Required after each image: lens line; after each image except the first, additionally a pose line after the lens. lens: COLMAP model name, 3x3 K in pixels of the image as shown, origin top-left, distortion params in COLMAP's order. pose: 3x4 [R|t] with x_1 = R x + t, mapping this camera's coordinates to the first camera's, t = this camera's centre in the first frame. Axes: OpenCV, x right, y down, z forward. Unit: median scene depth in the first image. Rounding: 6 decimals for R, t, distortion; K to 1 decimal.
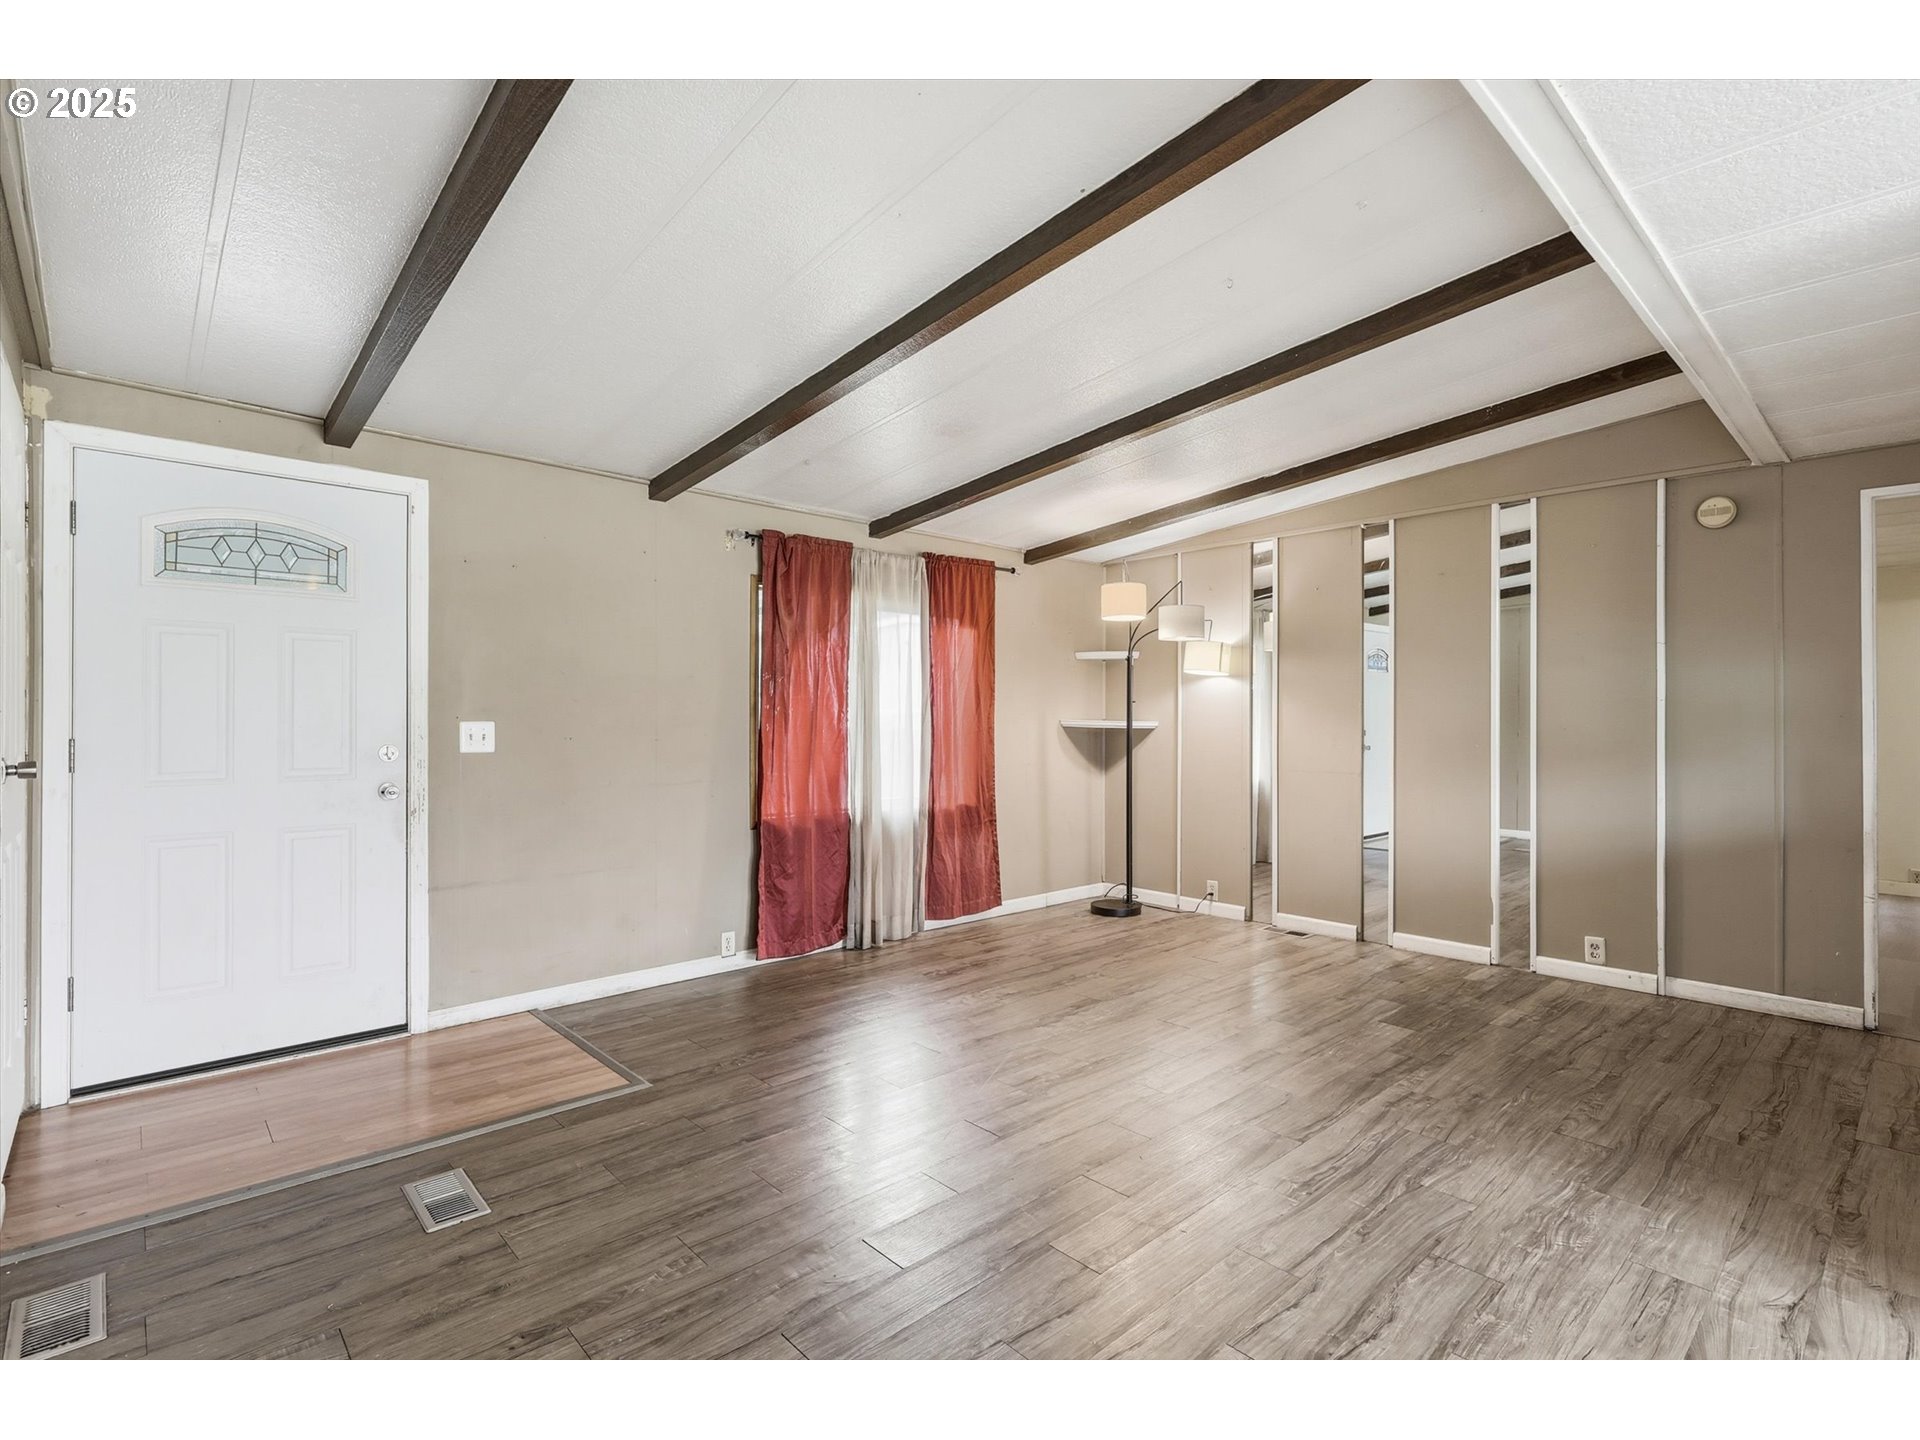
lens RADIAL K [[907.9, 0, 966.7], [0, 907.9, 716.3], [0, 0, 1]] dist [0.002432, -0.000814]
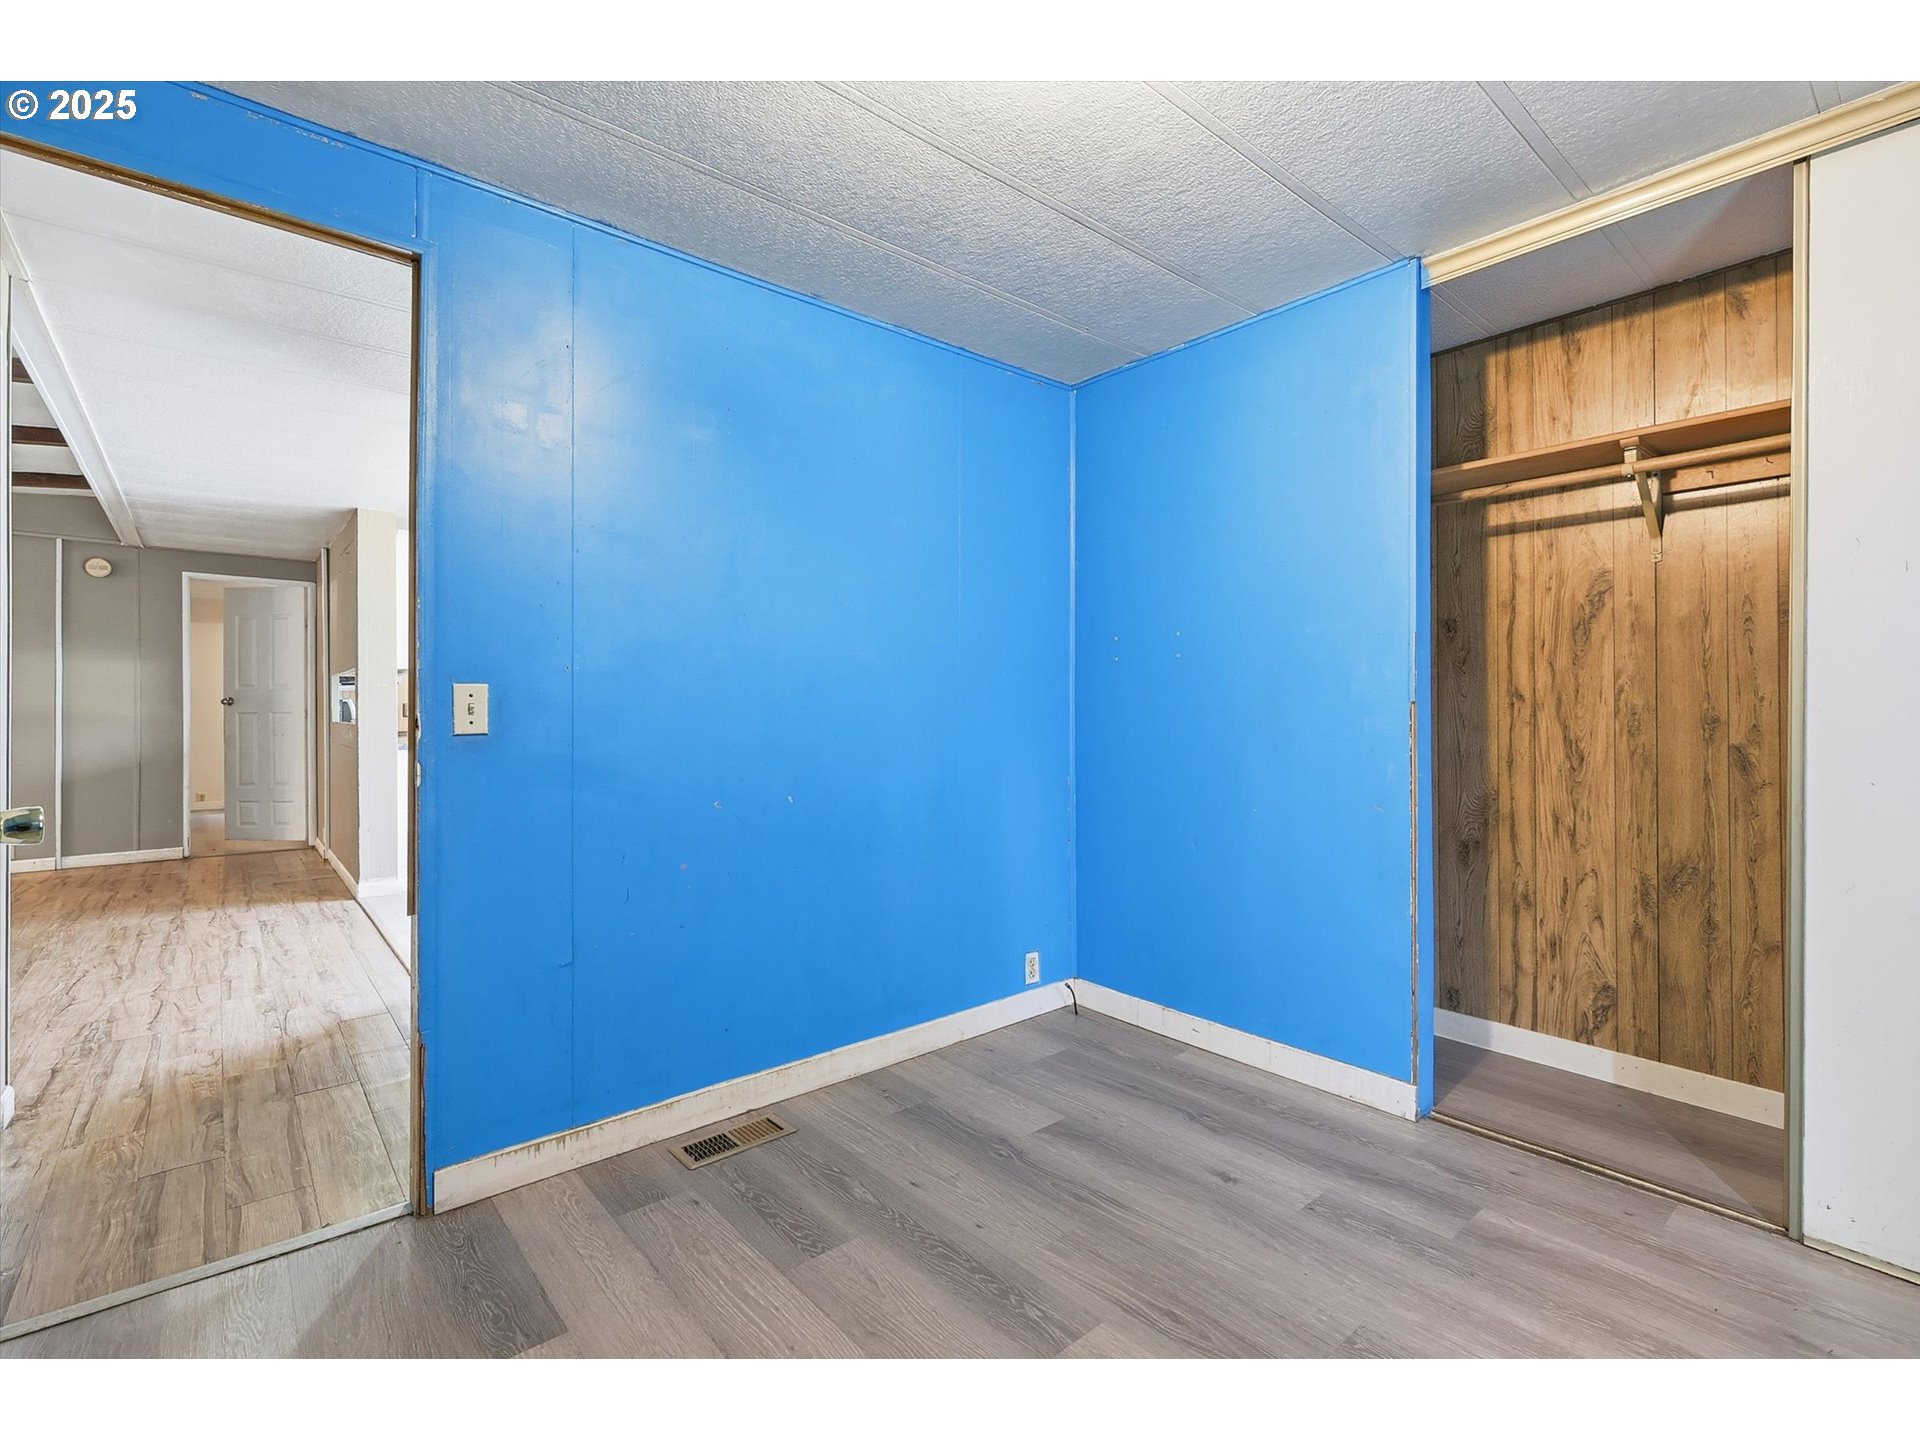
lens RADIAL K [[882.7, 0, 978.9], [0, 882.7, 708.2], [0, 0, 1]] dist [0.002176, -0.000110]
pose [[0.033971, 0.002201, 0.999420, -0.678691], [0.002462, 0.999994, -0.002286, 0.037270], [-0.999420, 0.002538, 0.033966, -0.610440]]
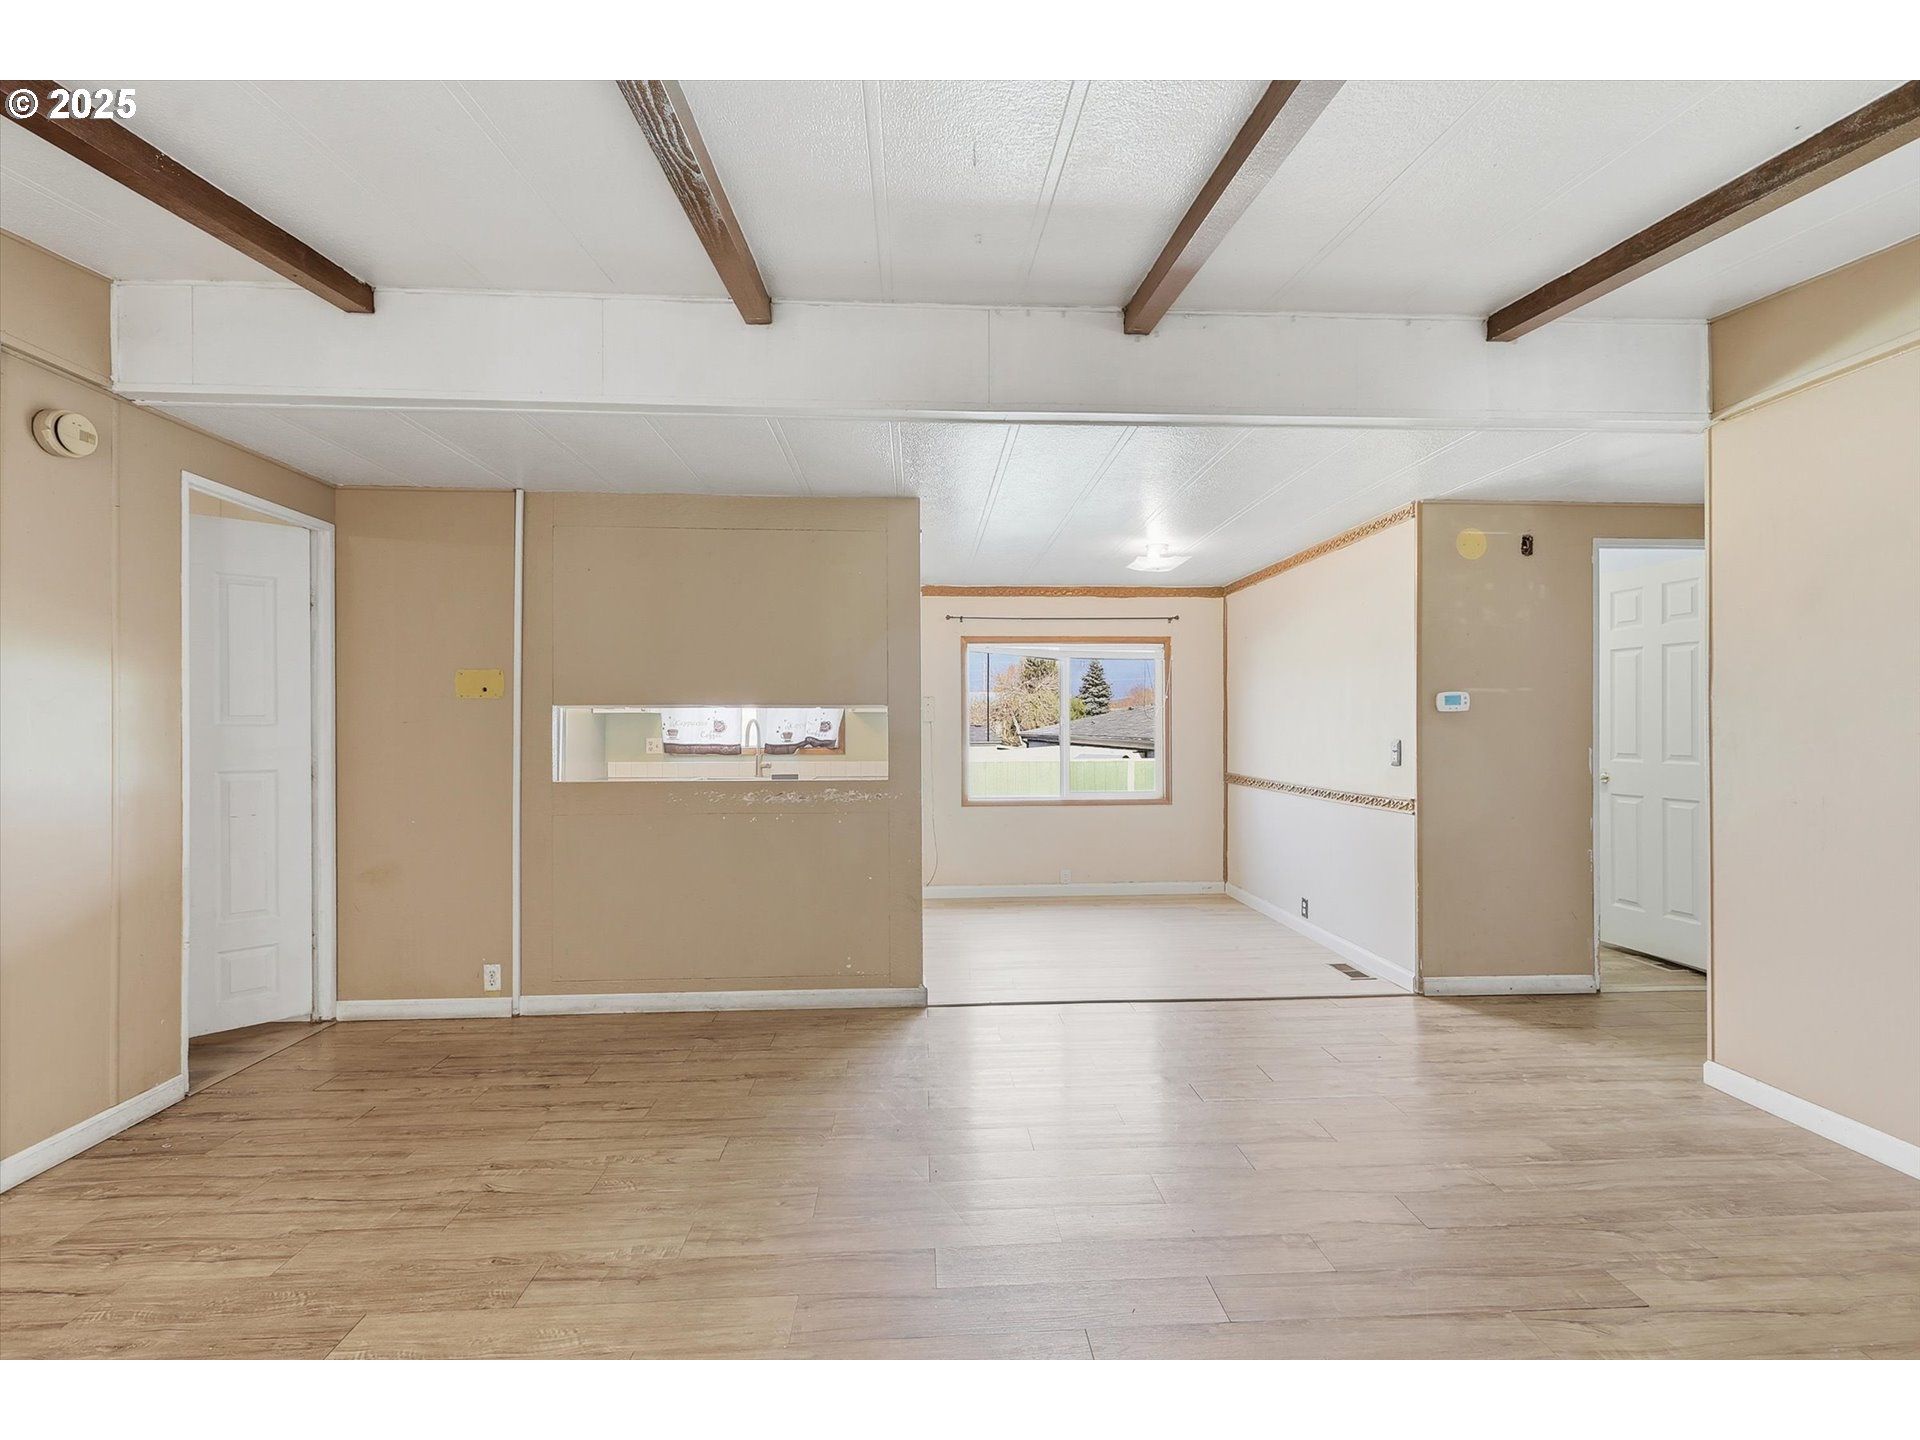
lens RADIAL K [[857.7, 0, 959.8], [0, 857.7, 721.7], [0, 0, 1]] dist [0.004083, 0.001103]
pose [[-0.757159, 0.007133, 0.653192, -0.159896], [0.001251, 0.999954, -0.009469, -0.010203], [-0.653229, -0.006352, -0.757134, 1.509090]]
